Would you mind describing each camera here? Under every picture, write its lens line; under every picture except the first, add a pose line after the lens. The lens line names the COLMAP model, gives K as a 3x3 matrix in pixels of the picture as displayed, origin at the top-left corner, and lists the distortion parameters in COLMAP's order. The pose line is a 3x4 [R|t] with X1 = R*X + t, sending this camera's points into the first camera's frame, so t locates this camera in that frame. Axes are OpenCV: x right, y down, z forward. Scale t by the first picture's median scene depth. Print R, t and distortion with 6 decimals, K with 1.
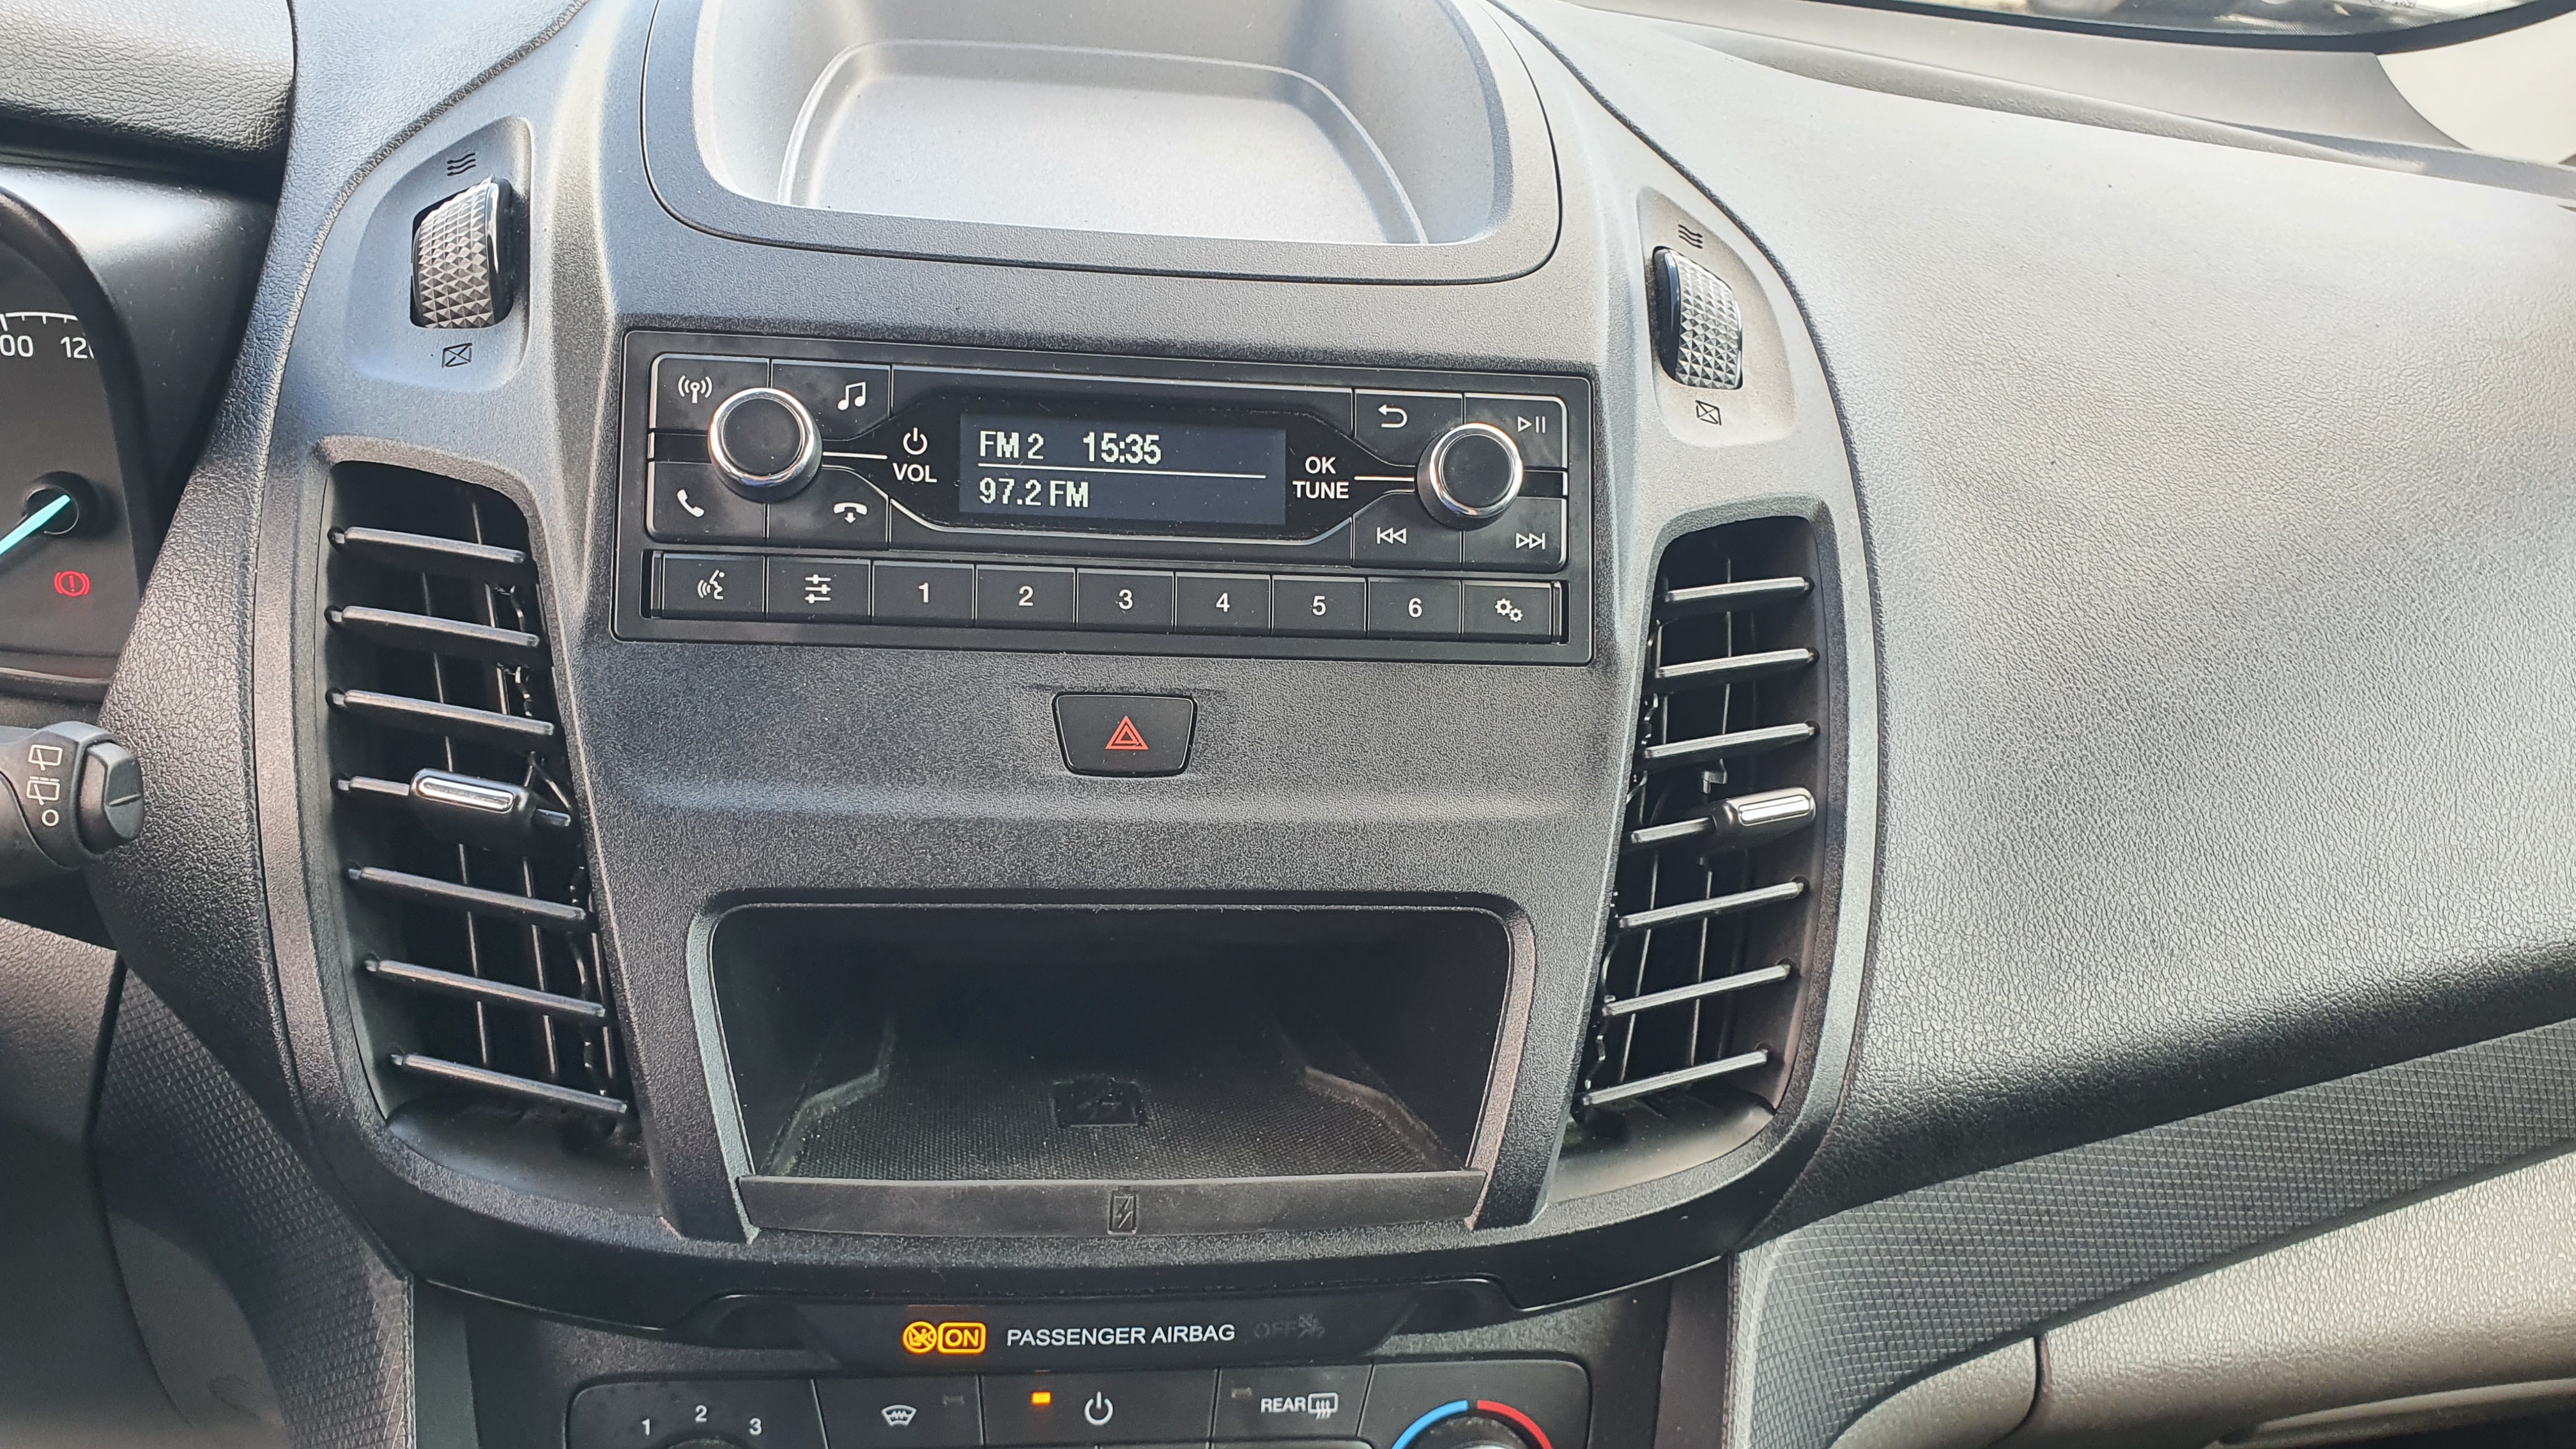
lens RADIAL K [[2089.4, 0, 1319.9], [0, 2089.4, 726.8], [0, 0, 1]] dist [-0.036877, -0.004633]
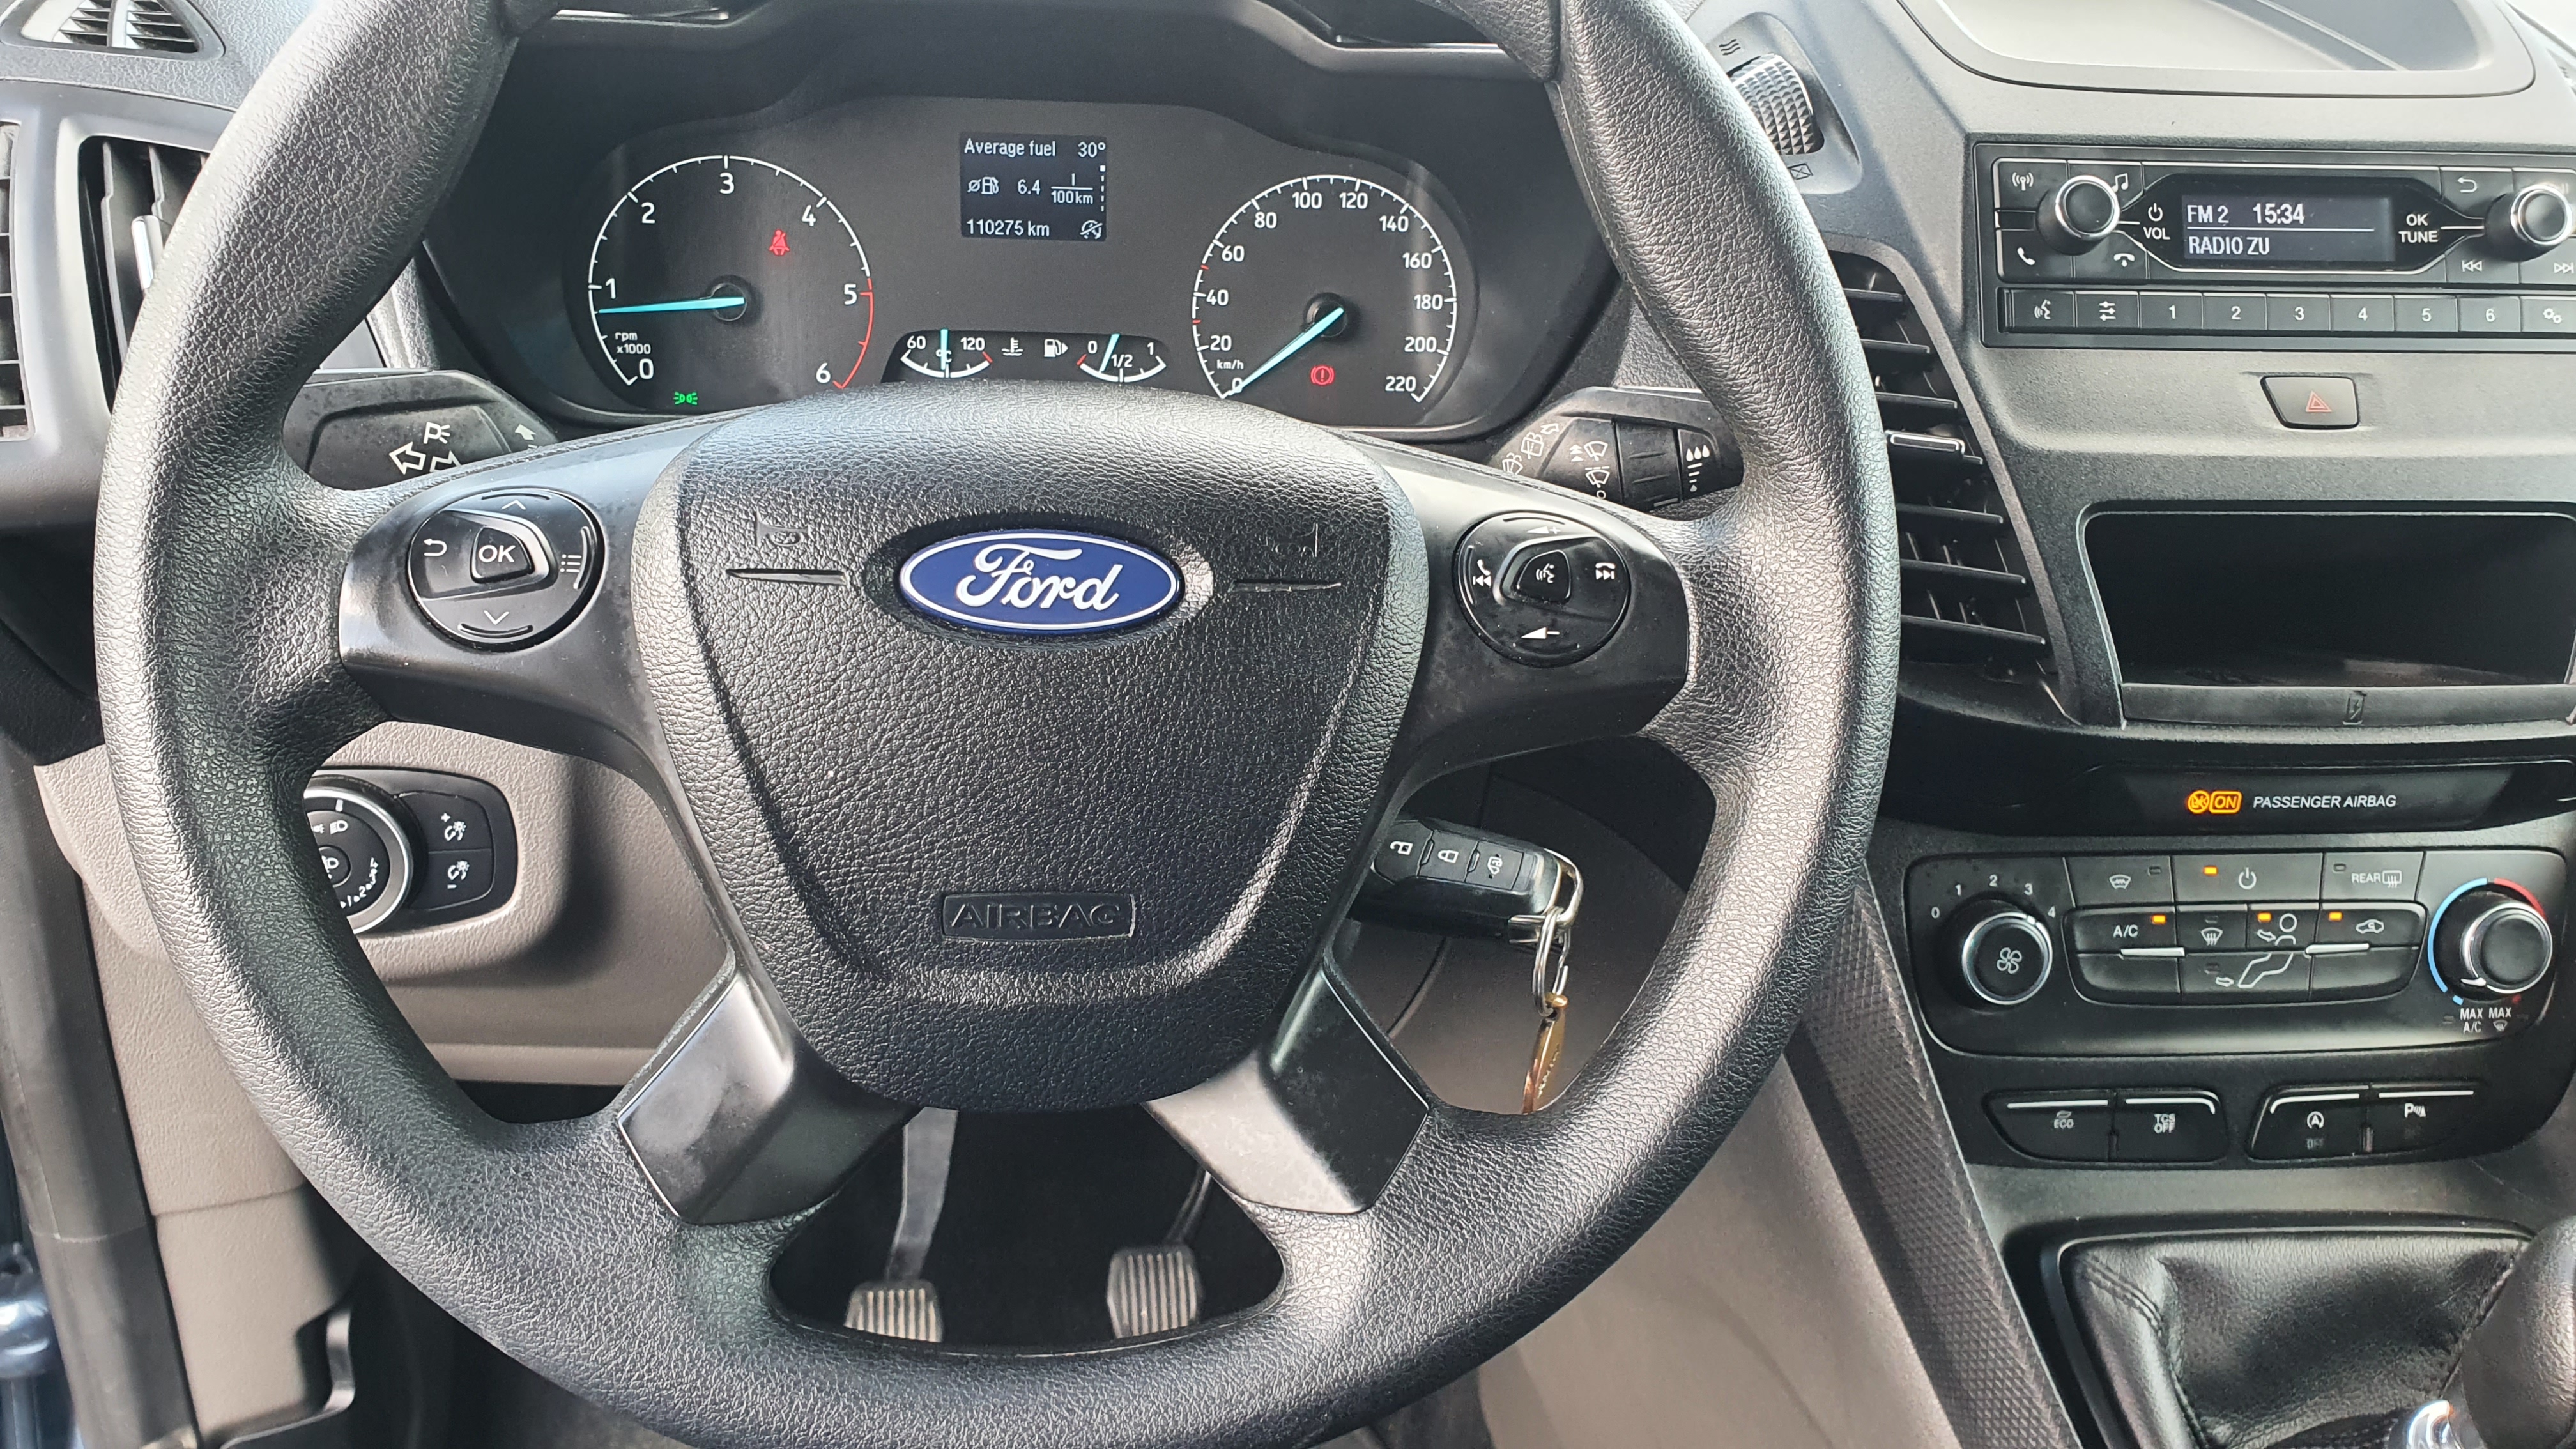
lens RADIAL K [[2037.8, 0, 1245.5], [0, 2037.8, 721.2], [0, 0, 1]] dist [-0.001414, -0.006054]
pose [[0.996393, -0.028314, -0.079992, -0.732210], [0.030492, 0.999193, 0.026148, 0.167859], [0.079187, -0.028493, 0.996452, -0.509091]]
